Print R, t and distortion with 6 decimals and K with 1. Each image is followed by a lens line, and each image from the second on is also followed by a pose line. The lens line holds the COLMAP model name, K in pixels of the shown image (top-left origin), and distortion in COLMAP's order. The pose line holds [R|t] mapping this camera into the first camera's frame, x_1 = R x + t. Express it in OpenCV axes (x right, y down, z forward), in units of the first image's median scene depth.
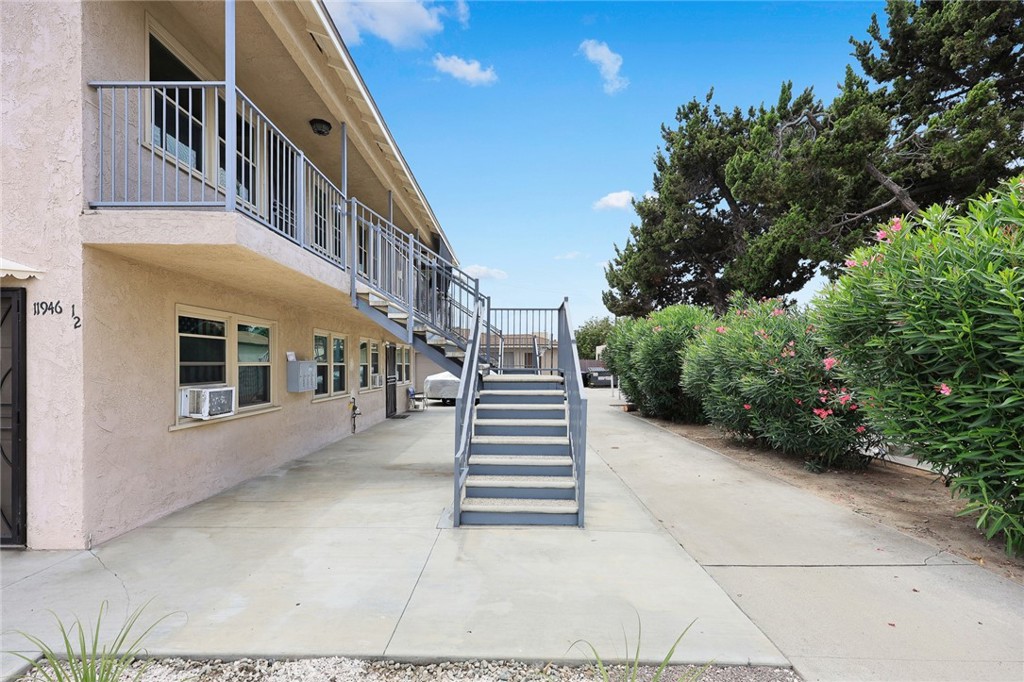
lens RADIAL K [[451.1, 0, 510.1], [0, 451.1, 356.8], [0, 0, 1]] dist [0.002412, -0.000776]
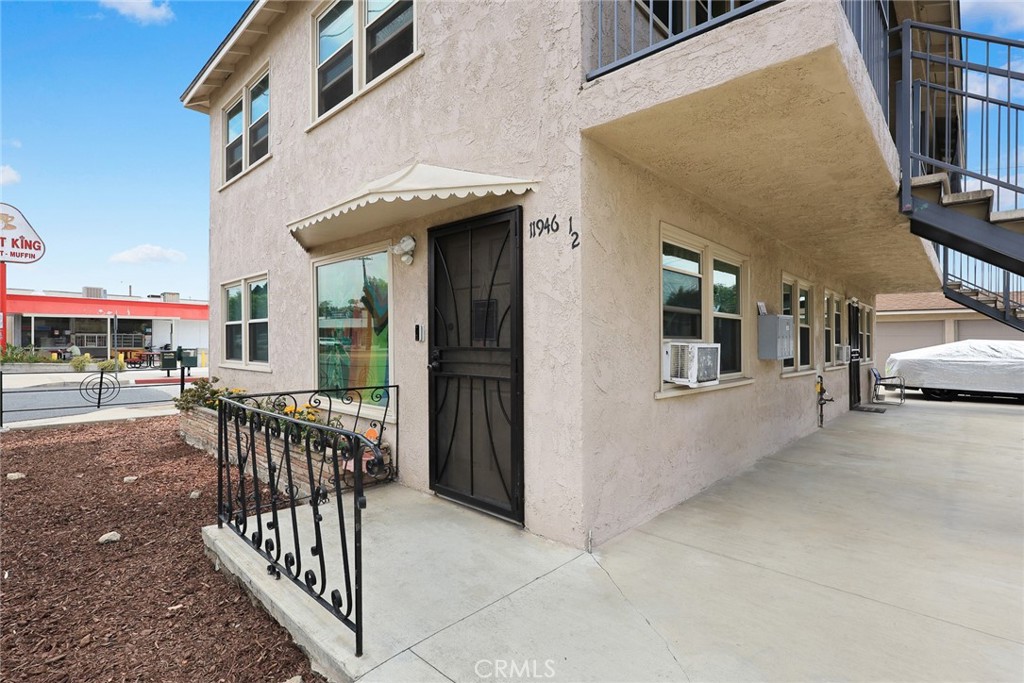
lens RADIAL K [[513.9, 0, 515.6], [0, 513.9, 340.3], [0, 0, 1]] dist [-0.005148, -0.000054]
pose [[0.740376, 0.008049, -0.672145, -0.439389], [-0.000381, 0.999933, 0.011554, 0.073284], [0.672193, -0.008298, 0.740329, 0.295169]]
